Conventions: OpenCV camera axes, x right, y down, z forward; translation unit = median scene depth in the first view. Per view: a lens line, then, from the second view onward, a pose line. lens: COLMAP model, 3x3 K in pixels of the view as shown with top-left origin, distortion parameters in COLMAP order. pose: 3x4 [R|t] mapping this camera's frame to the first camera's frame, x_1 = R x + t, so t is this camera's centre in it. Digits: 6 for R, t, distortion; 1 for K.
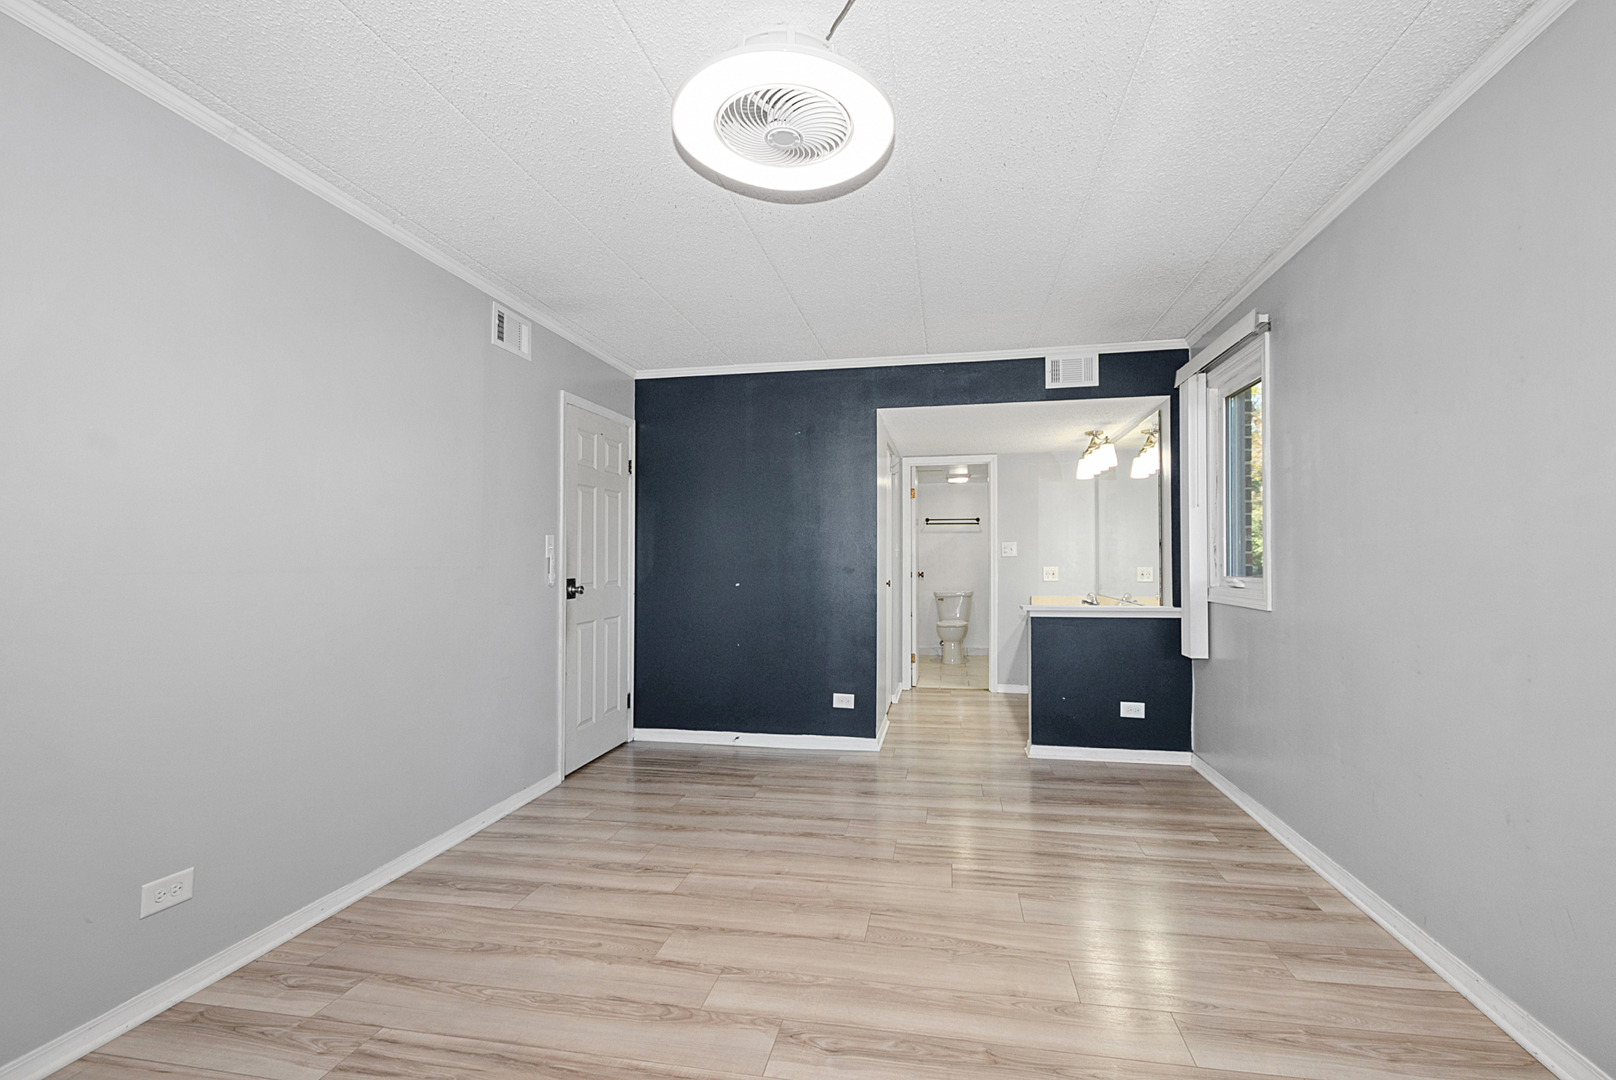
lens RADIAL K [[708.0, 0, 828.5], [0, 708.0, 550.4], [0, 0, 1]] dist [-0.008267, 0.000016]
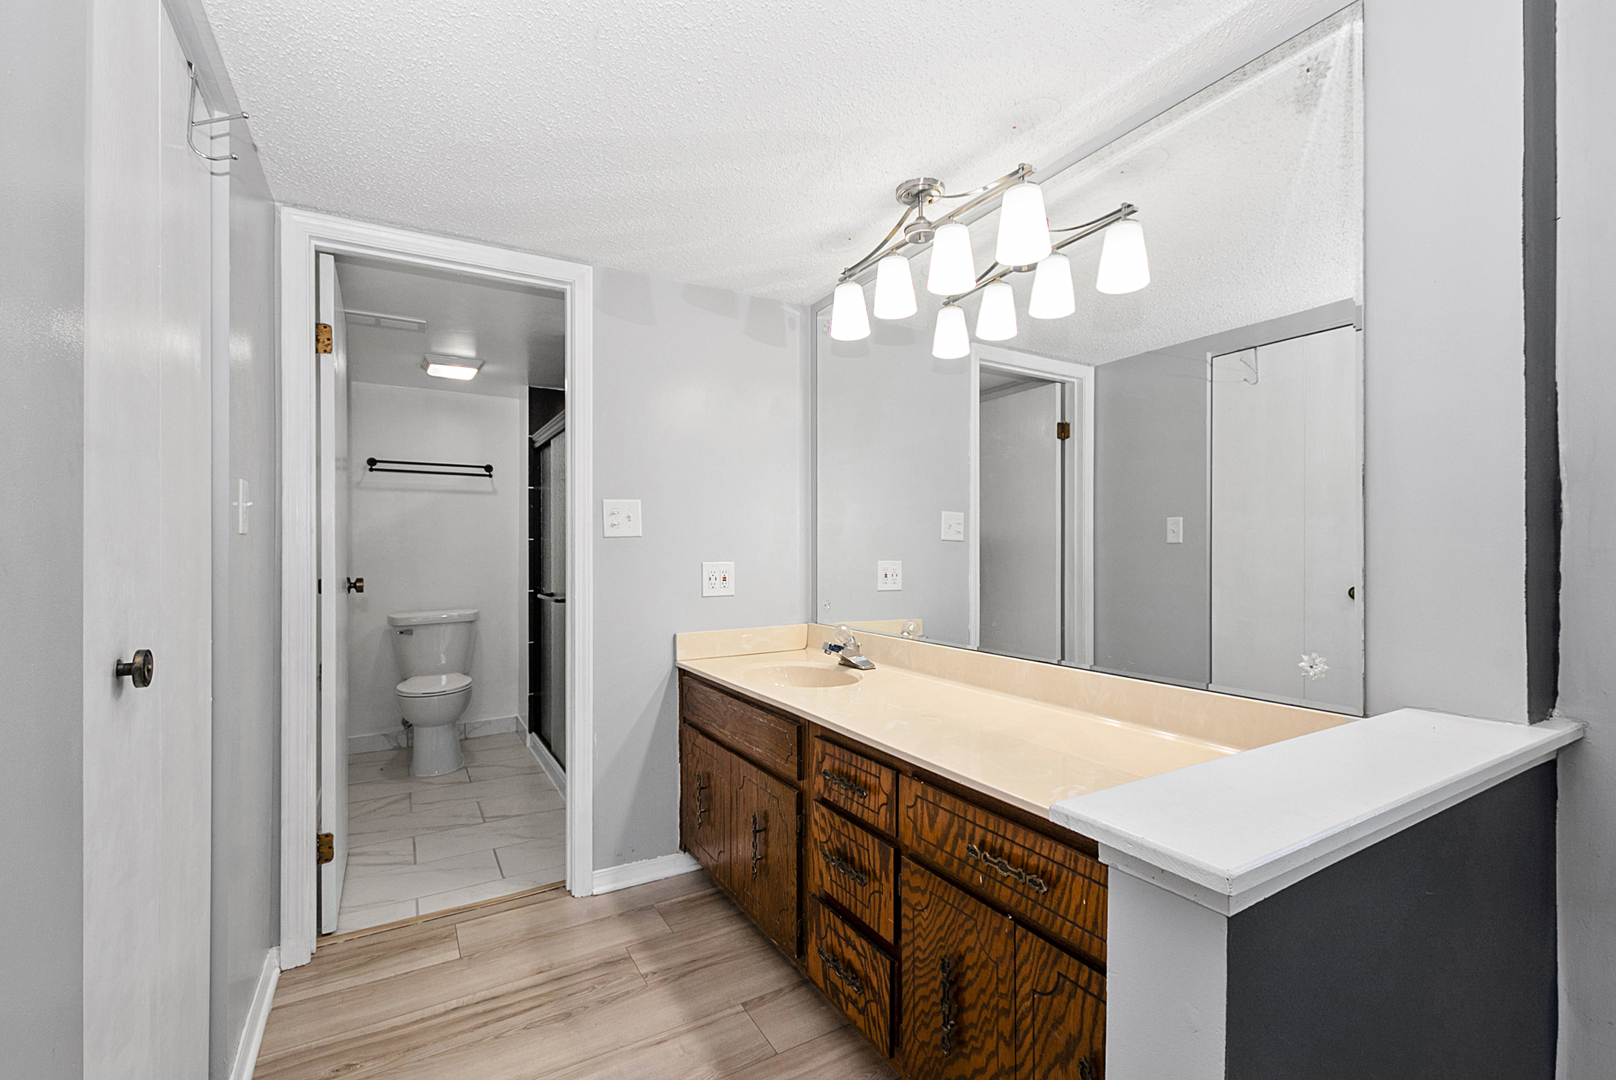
lens RADIAL K [[708.0, 0, 828.5], [0, 708.0, 550.4], [0, 0, 1]] dist [-0.008267, 0.000016]
pose [[0.753697, -0.001642, 0.657220, 0.079839], [-0.006229, 0.999934, 0.009642, 0.011160], [-0.657193, -0.011361, 0.753637, 0.591968]]
